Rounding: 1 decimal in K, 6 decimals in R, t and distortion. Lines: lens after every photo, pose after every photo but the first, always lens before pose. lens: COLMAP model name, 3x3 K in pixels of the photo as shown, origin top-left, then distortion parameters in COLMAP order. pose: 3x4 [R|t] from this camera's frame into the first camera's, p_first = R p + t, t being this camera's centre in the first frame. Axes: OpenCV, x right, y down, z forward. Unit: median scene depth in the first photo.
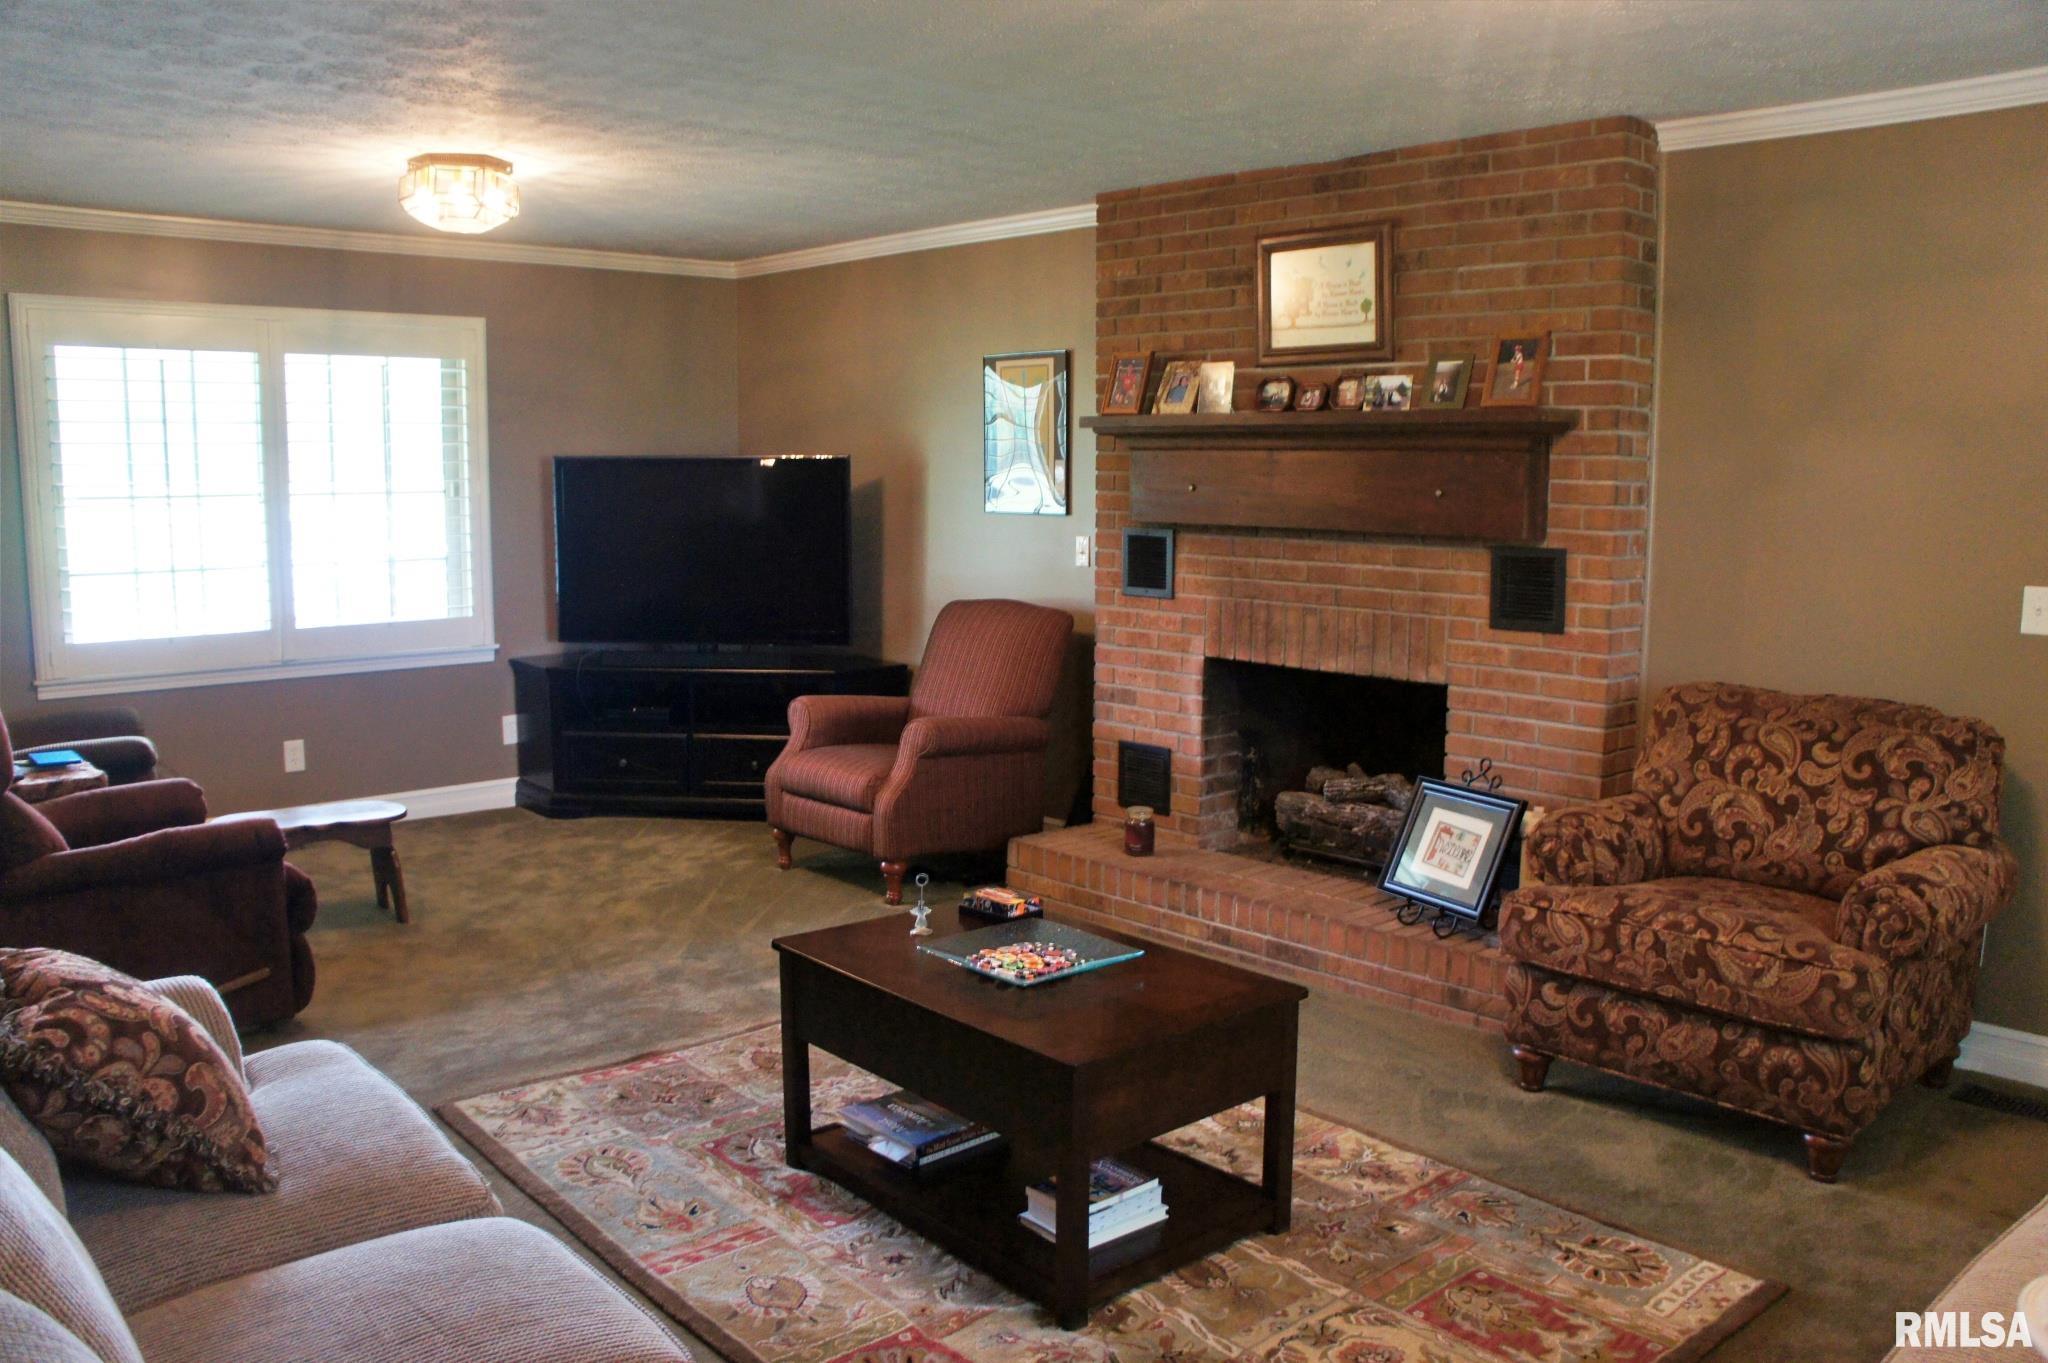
lens RADIAL K [[1604.8, 0, 1017.0], [0, 1604.8, 703.6], [0, 0, 1]] dist [-0.196728, 0.134053]
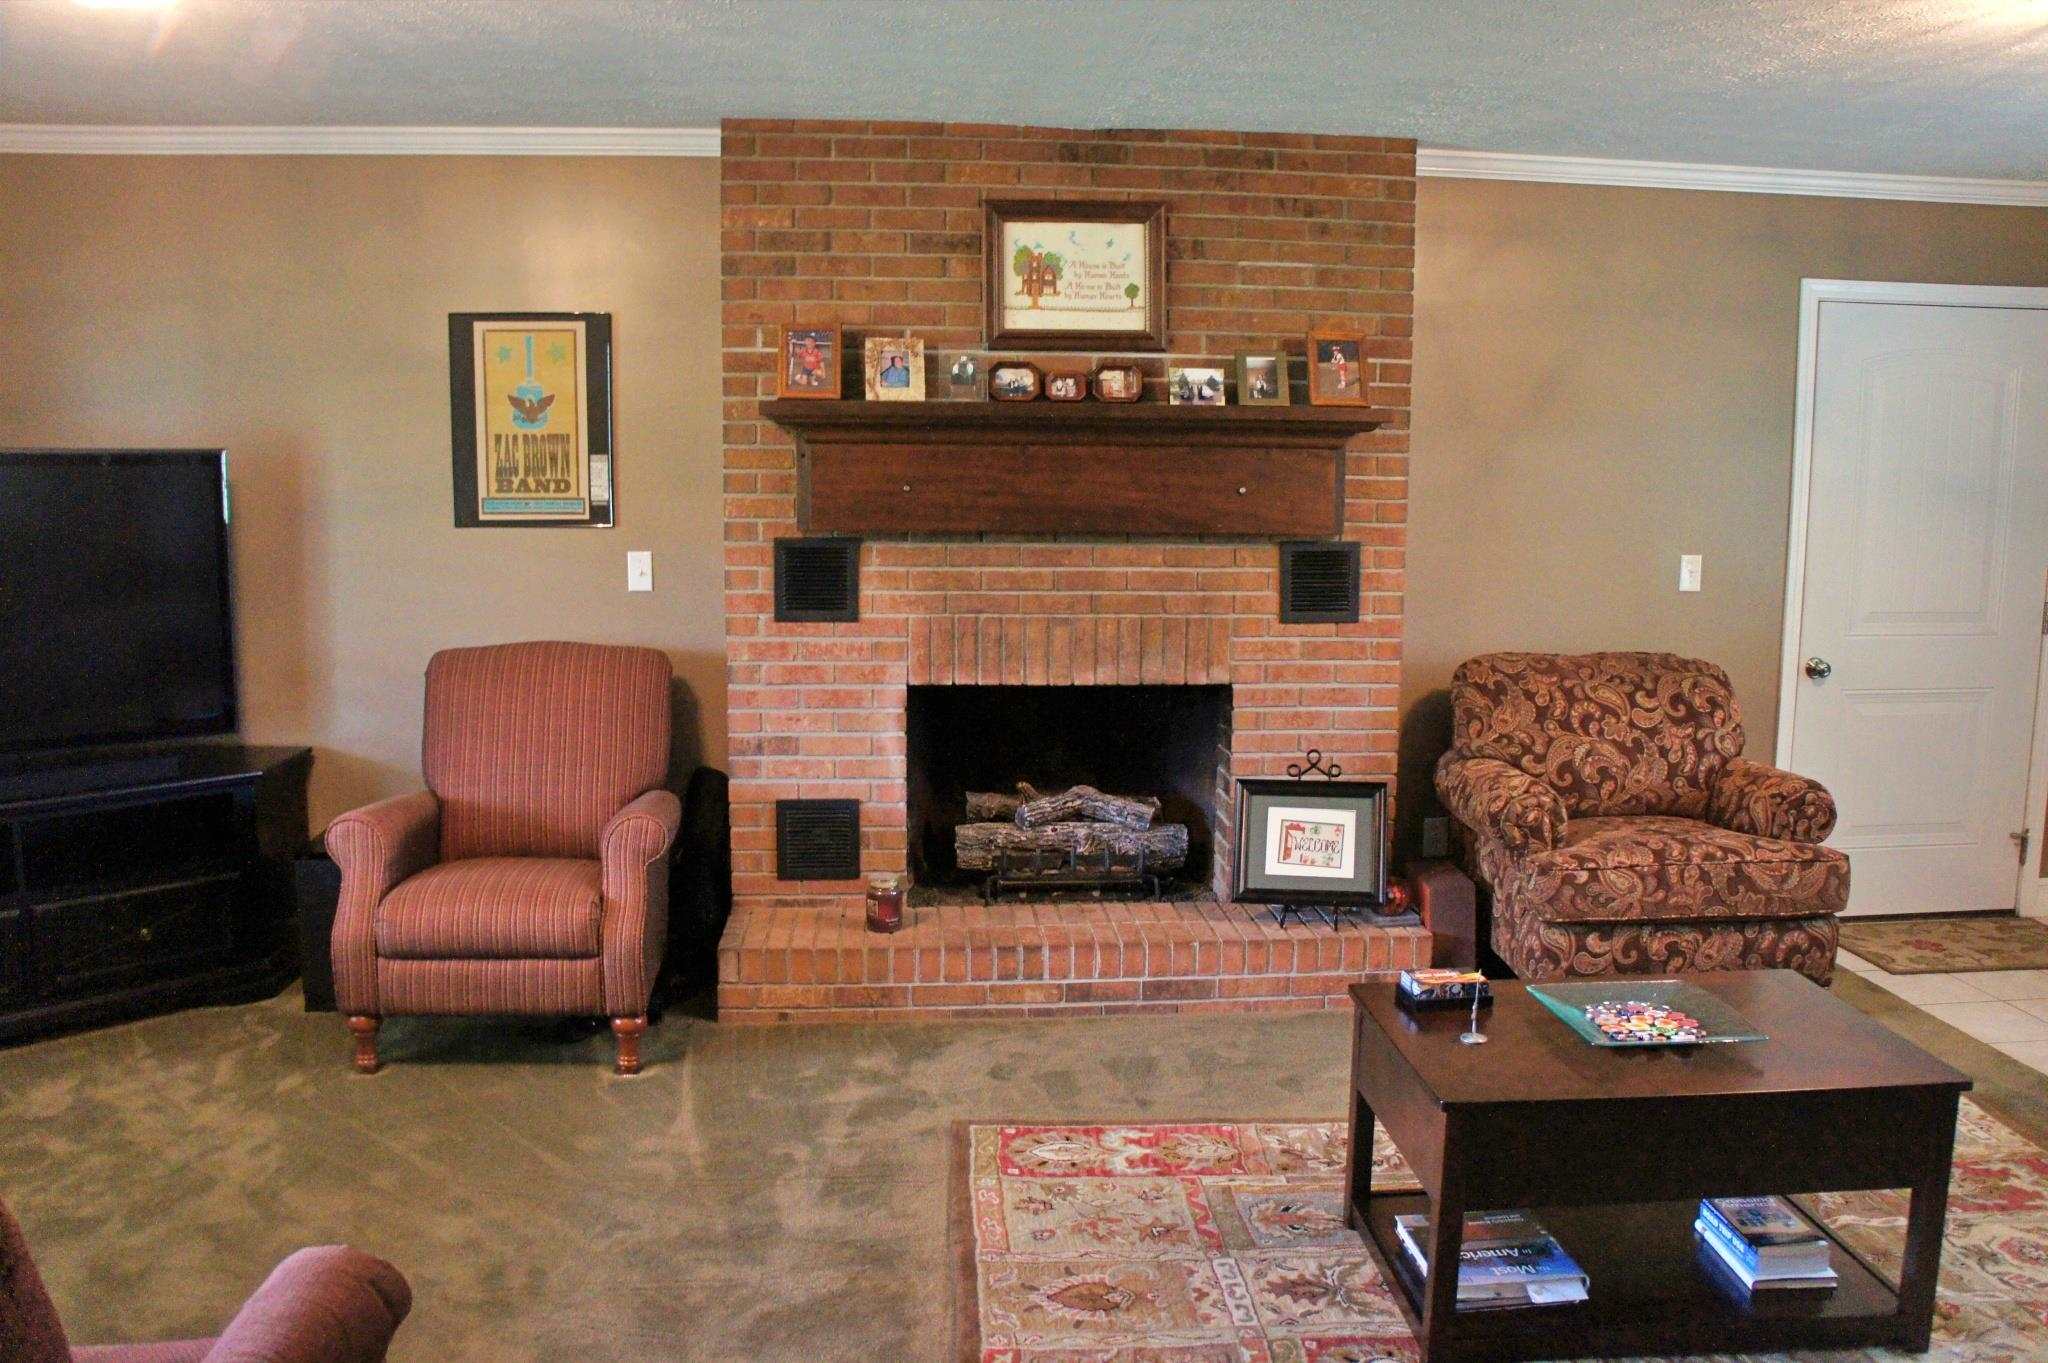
lens RADIAL K [[1616.7, 0, 1033.8], [0, 1616.7, 694.3], [0, 0, 1]] dist [-0.187415, 0.143612]
pose [[0.608866, -0.112424, 0.785266, -0.611571], [0.108739, 0.992390, 0.057765, -0.079037], [-0.785785, 0.050218, 0.616458, 0.489992]]
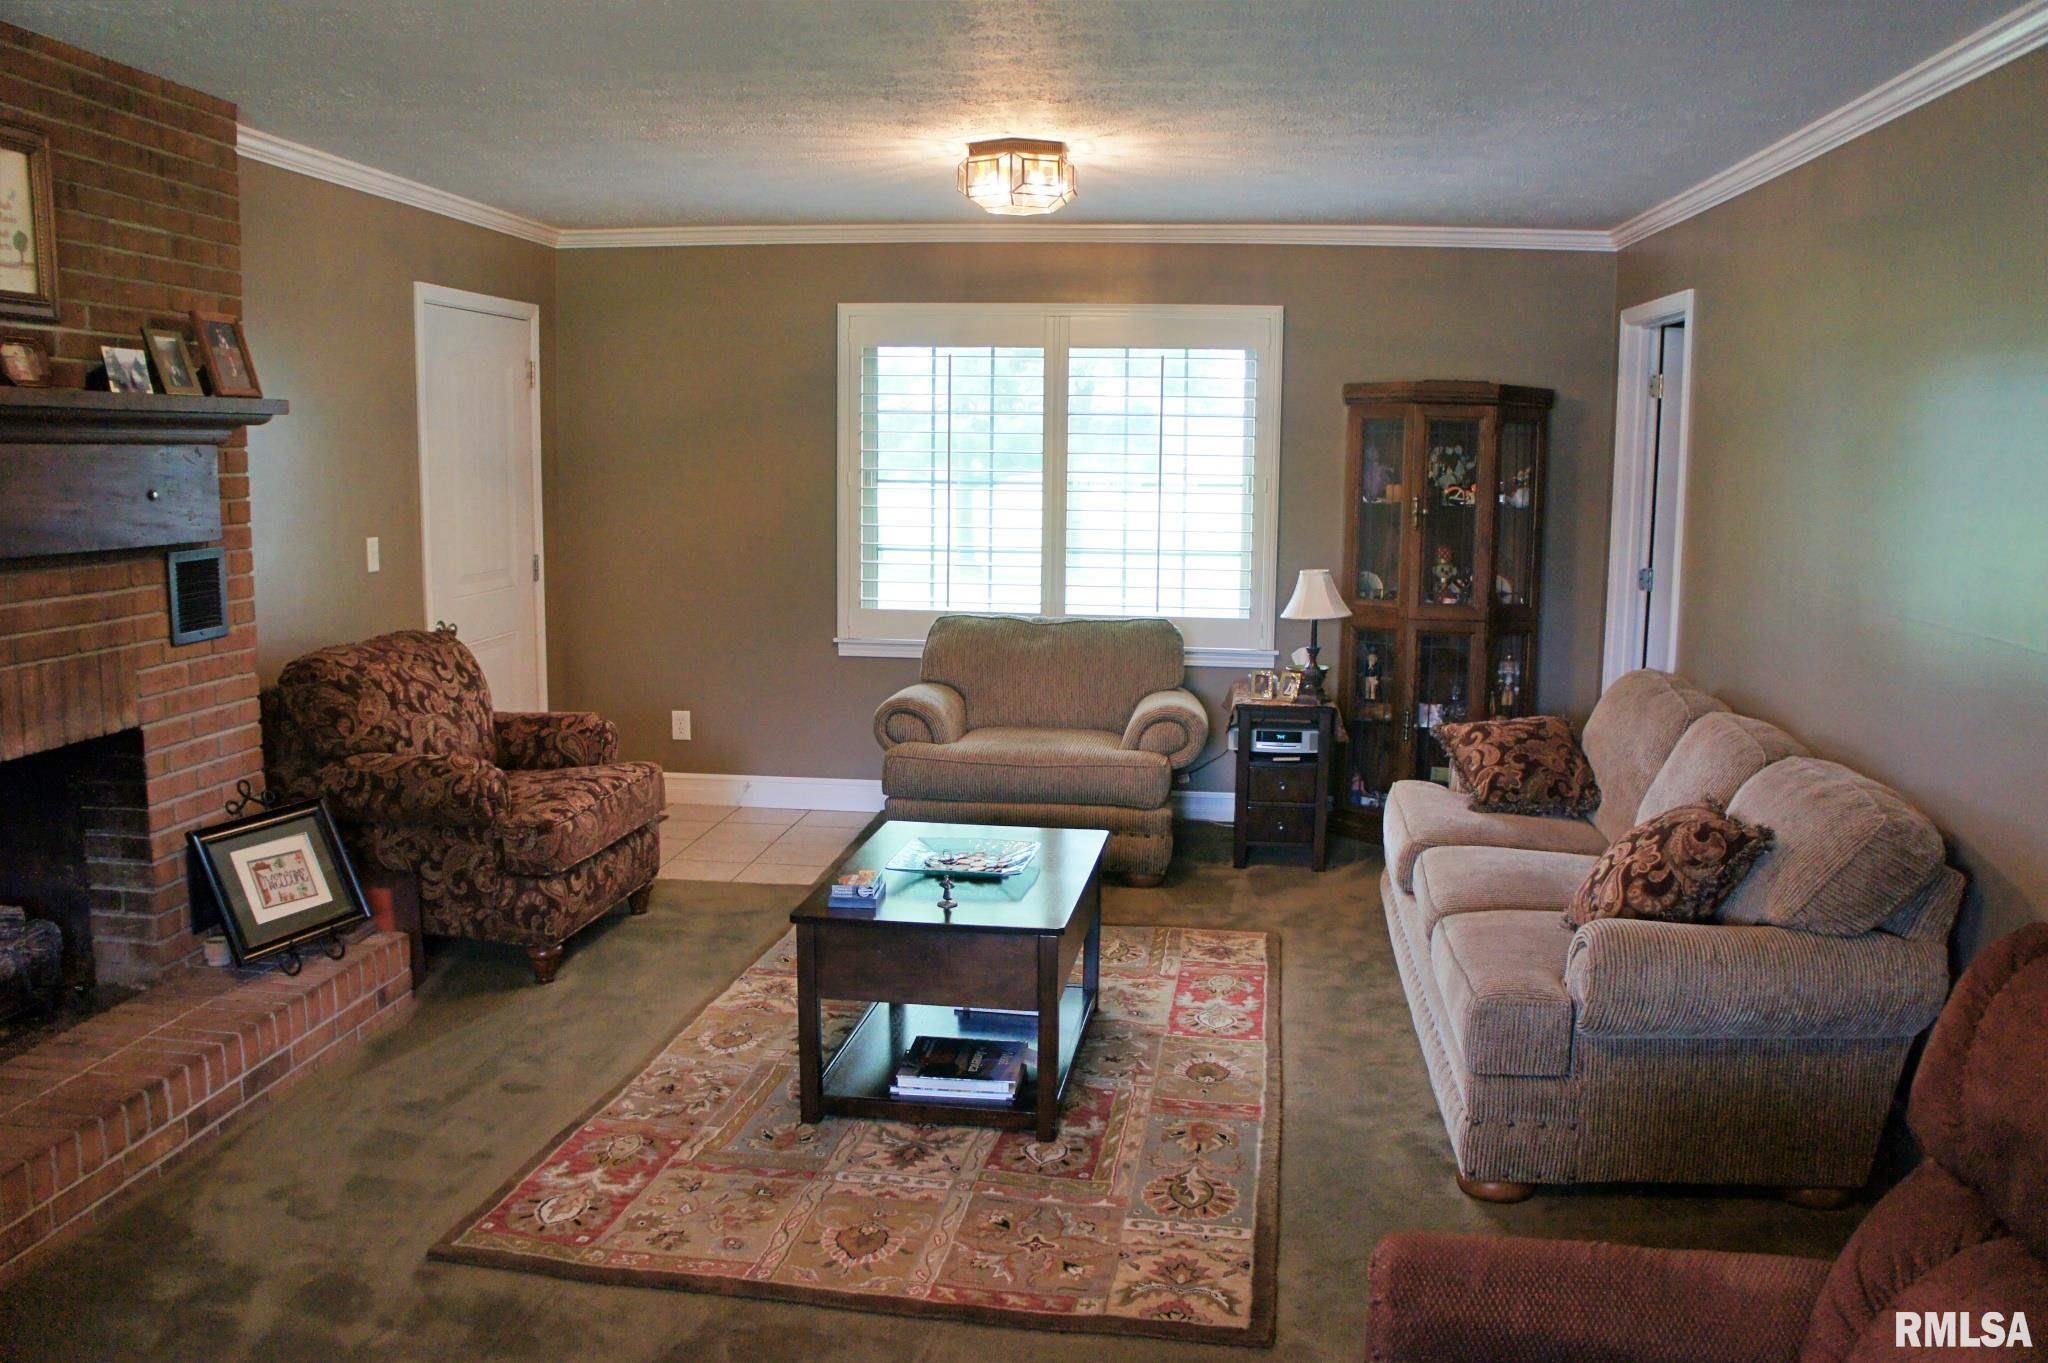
lens RADIAL K [[1616.7, 0, 1033.8], [0, 1616.7, 694.3], [0, 0, 1]] dist [-0.187415, 0.143612]
pose [[-0.651235, -0.121629, 0.749065, -0.656418], [0.098537, 0.965163, 0.242386, -0.182719], [-0.752451, 0.231661, -0.616563, 1.174206]]
